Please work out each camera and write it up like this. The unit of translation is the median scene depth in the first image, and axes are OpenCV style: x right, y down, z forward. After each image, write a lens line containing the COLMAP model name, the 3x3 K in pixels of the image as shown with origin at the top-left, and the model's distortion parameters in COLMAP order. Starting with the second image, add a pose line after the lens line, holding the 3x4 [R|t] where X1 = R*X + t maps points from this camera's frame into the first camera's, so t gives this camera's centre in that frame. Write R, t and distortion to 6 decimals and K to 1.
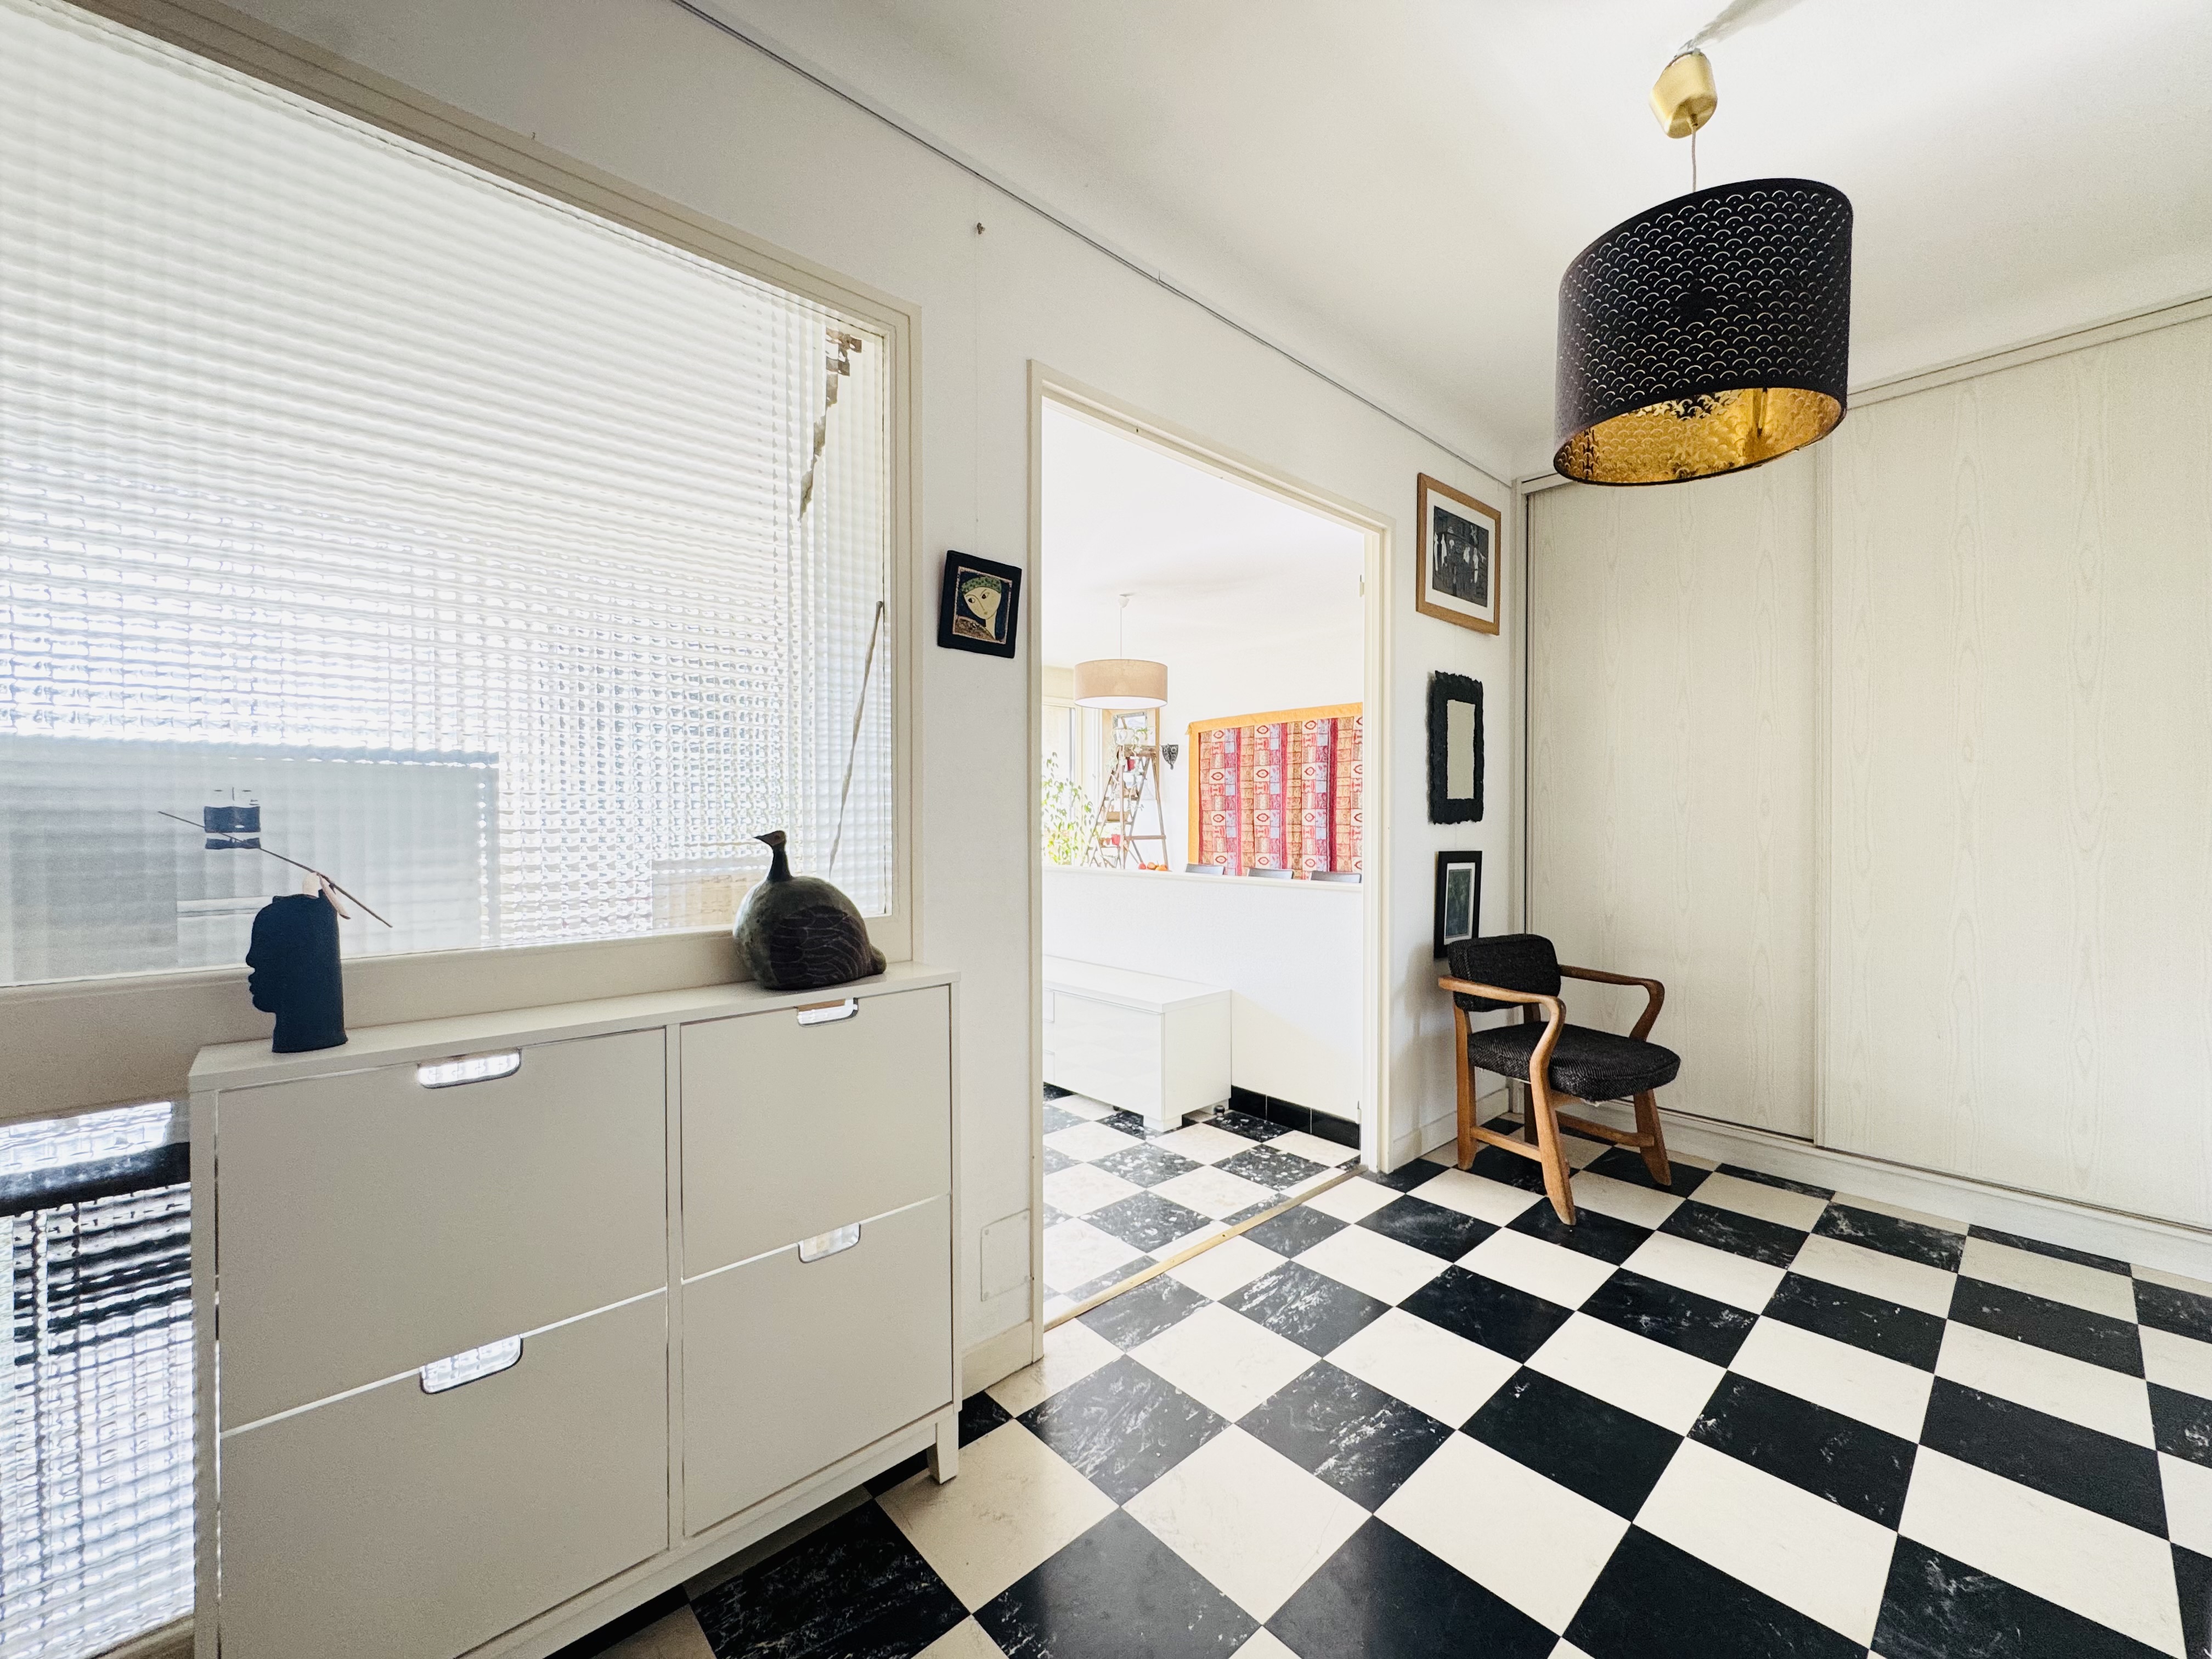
lens RADIAL K [[881.2, 0, 1114.1], [0, 881.2, 837.0], [0, 0, 1]] dist [-0.002977, -0.000387]
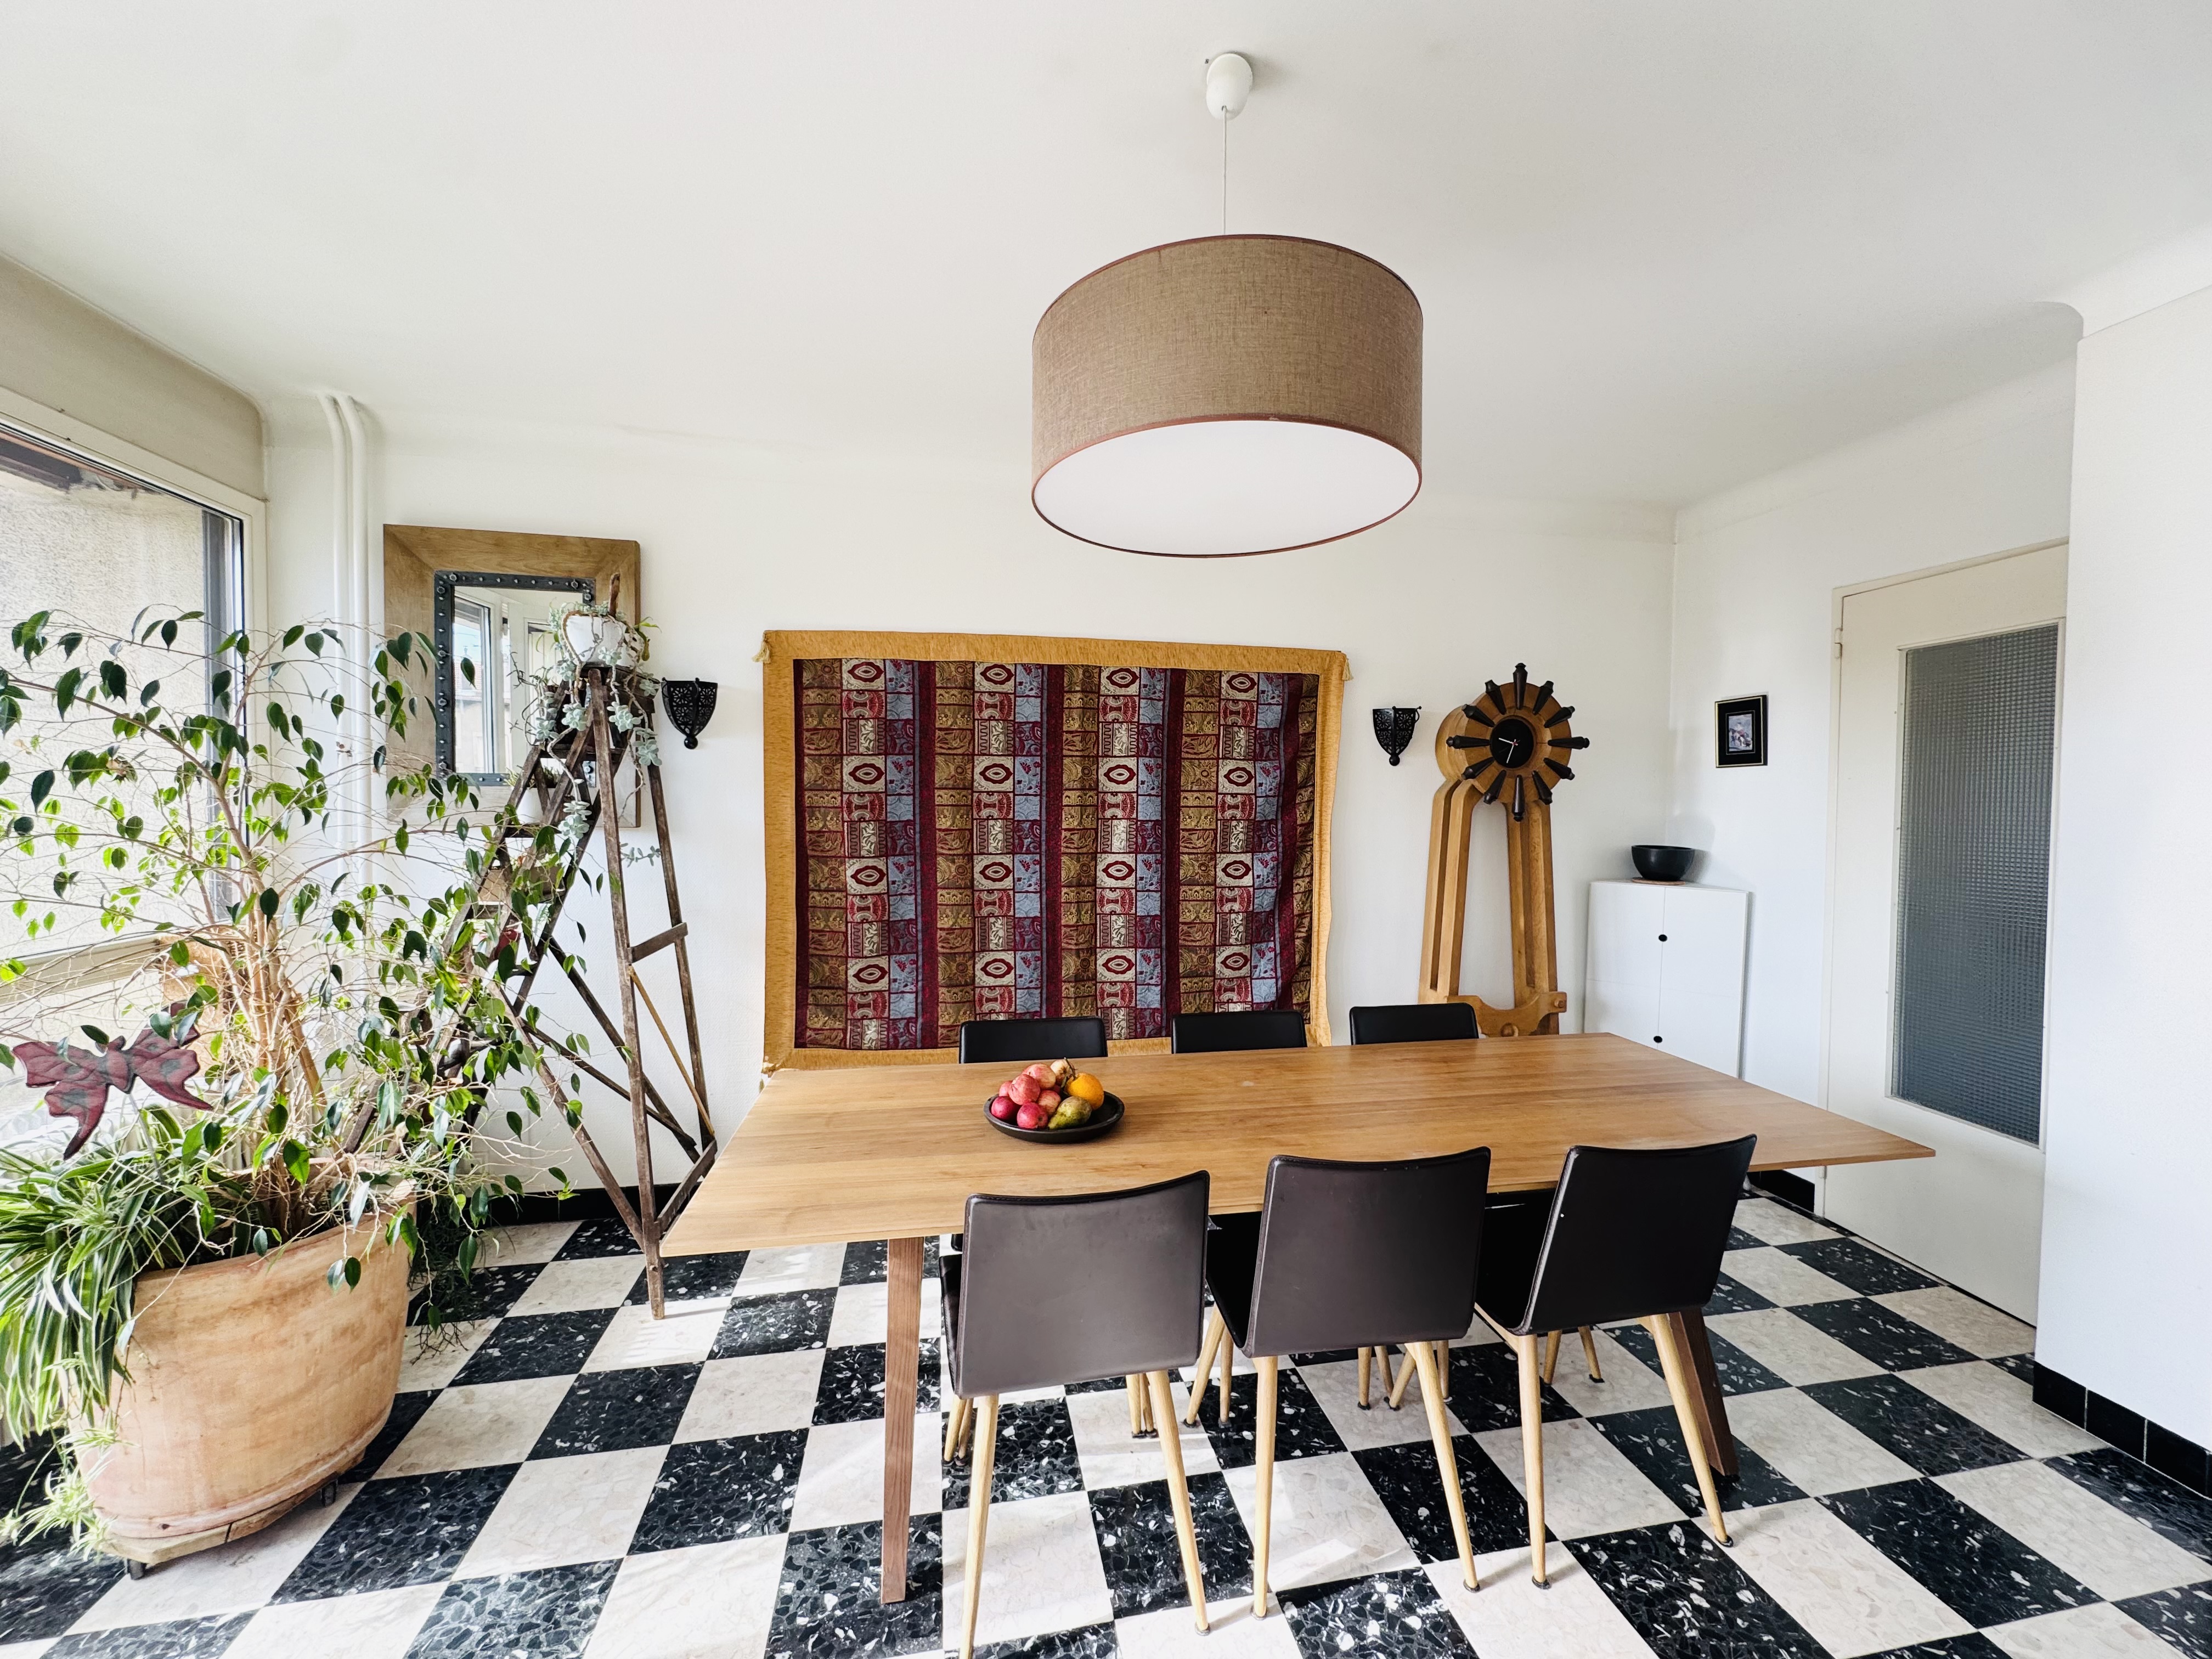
lens RADIAL K [[881.2, 0, 1108.0], [0, 881.2, 827.9], [0, 0, 1]] dist [-0.002977, -0.000387]
pose [[0.524376, -0.013397, 0.851381, -0.183943], [0.016332, 0.999851, 0.005674, -0.046913], [-0.851330, 0.010930, 0.524517, 0.732911]]
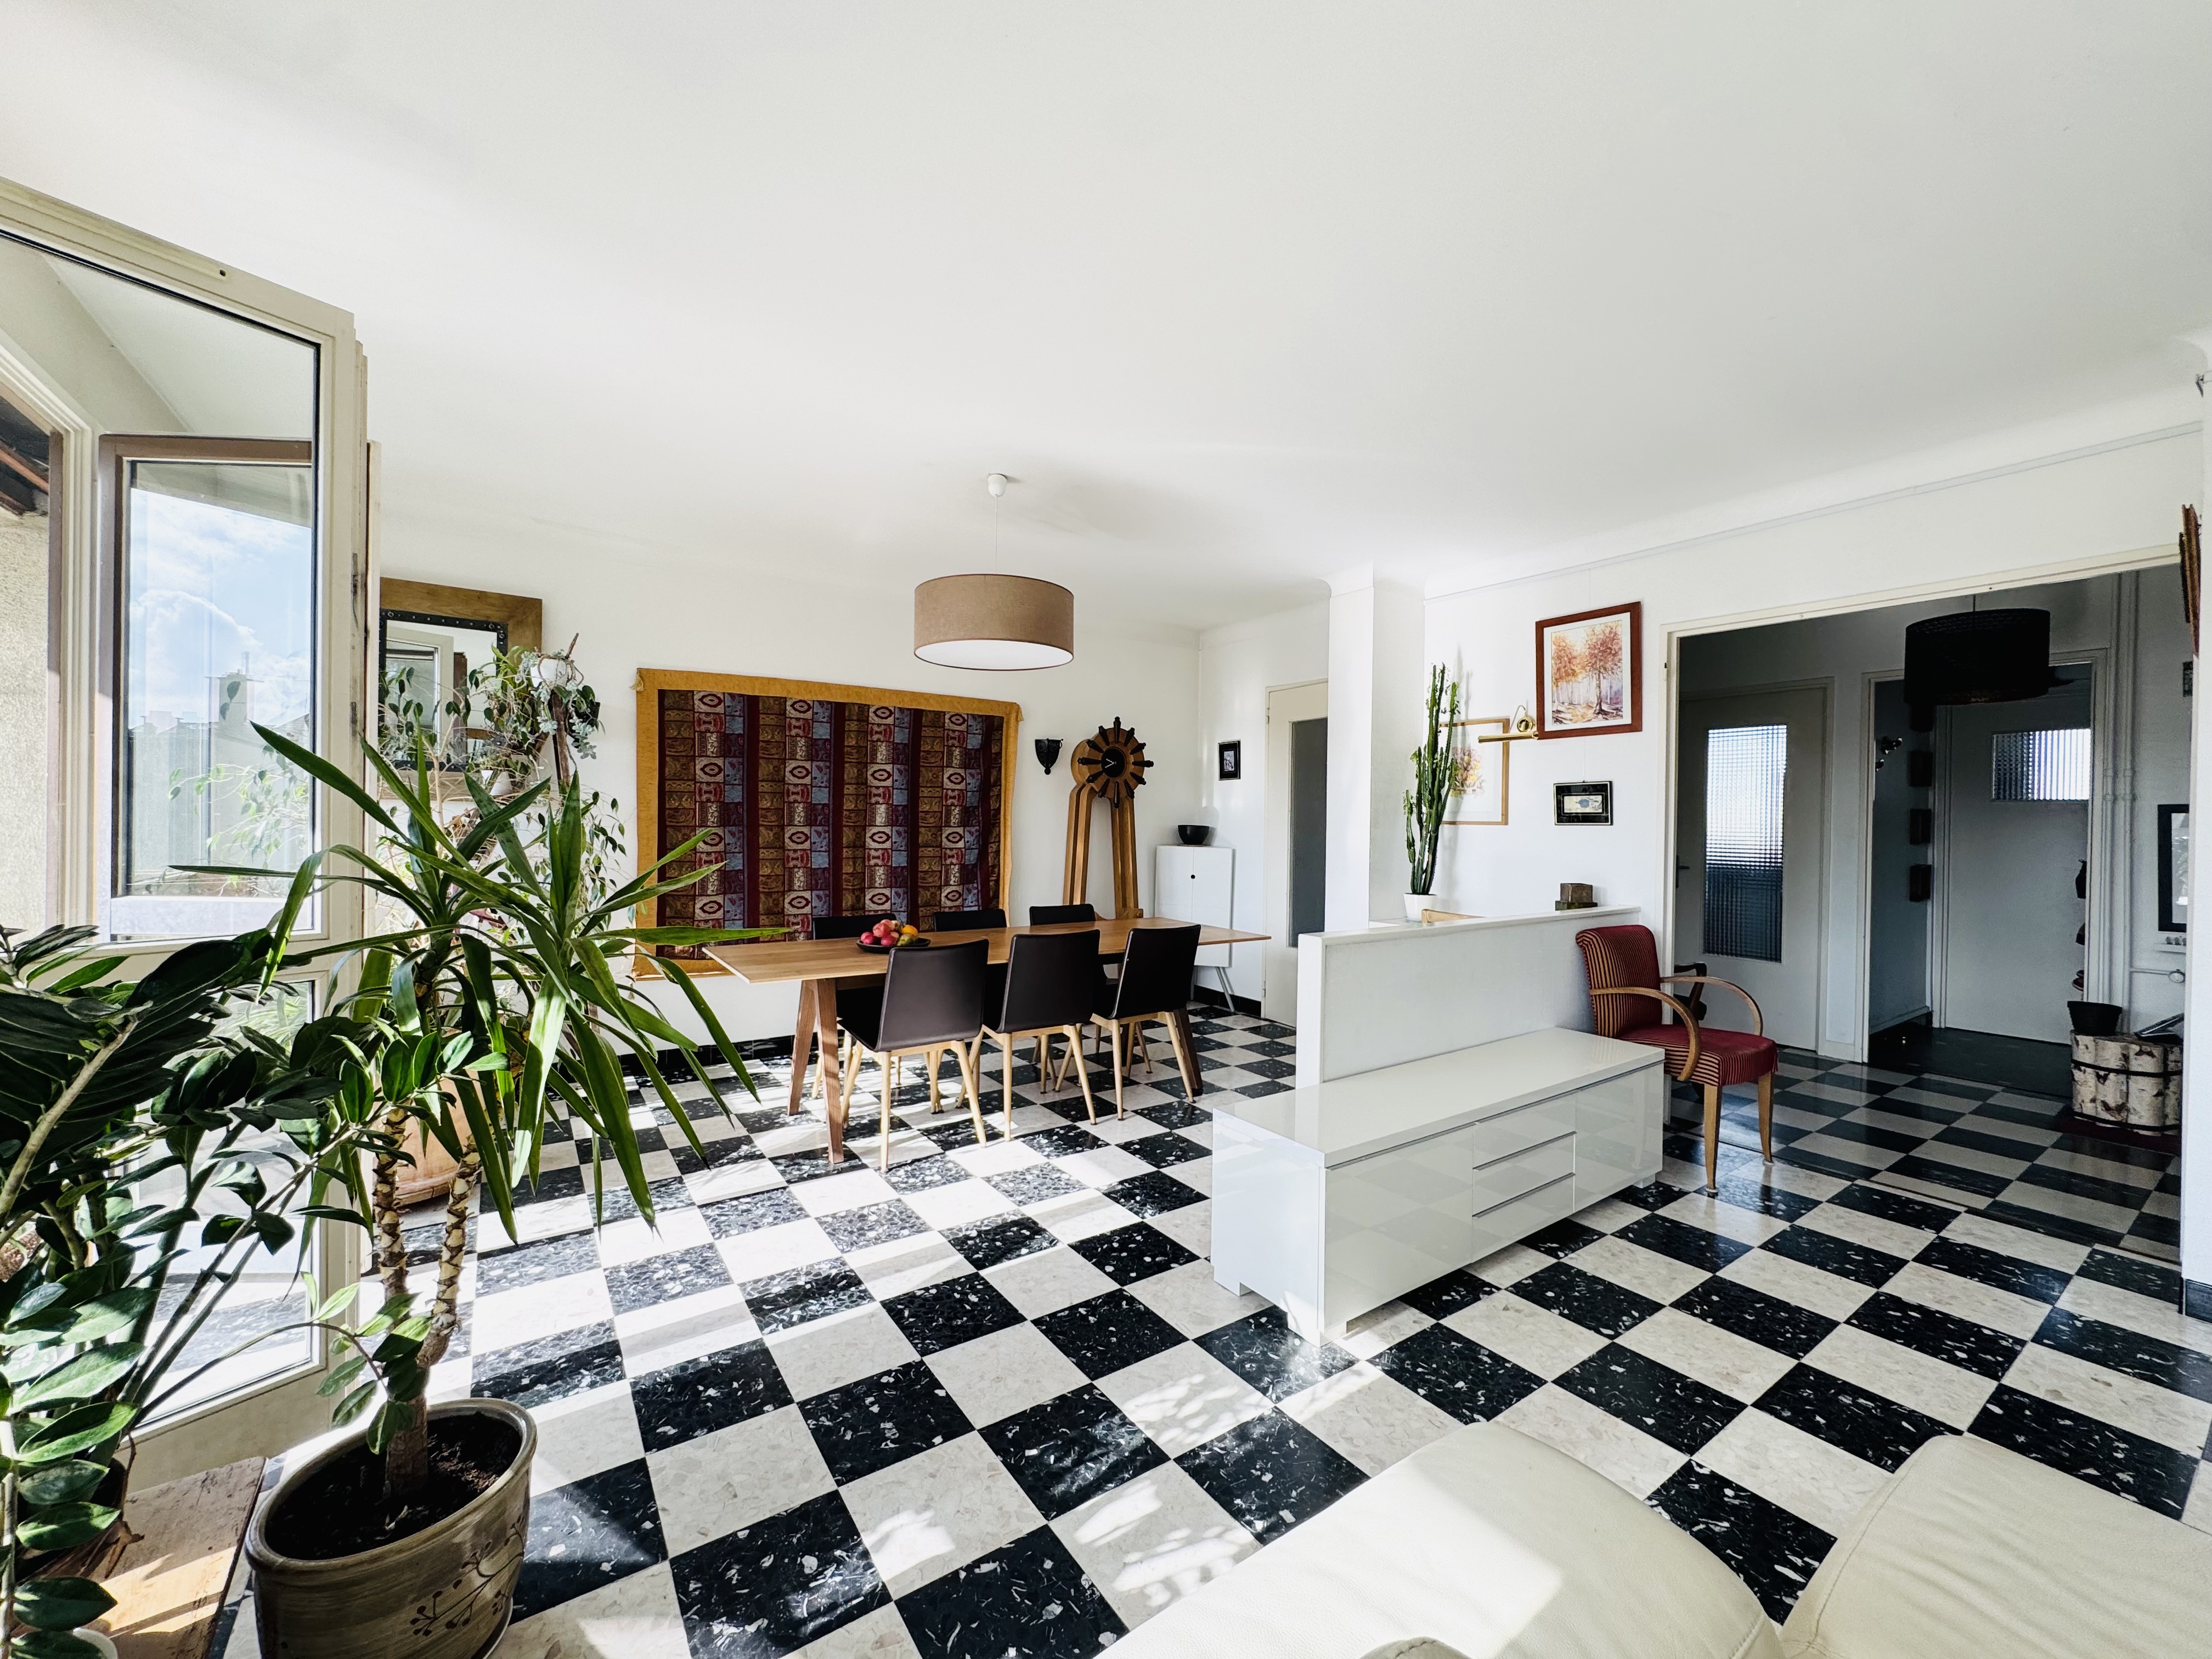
lens RADIAL K [[881.2, 0, 1108.0], [0, 881.2, 836.9], [0, 0, 1]] dist [-0.002977, -0.000387]
pose [[0.140175, -0.006876, 0.990103, -0.470527], [0.018284, 0.999823, 0.004355, -0.021715], [-0.989958, 0.017493, 0.140276, 0.687881]]
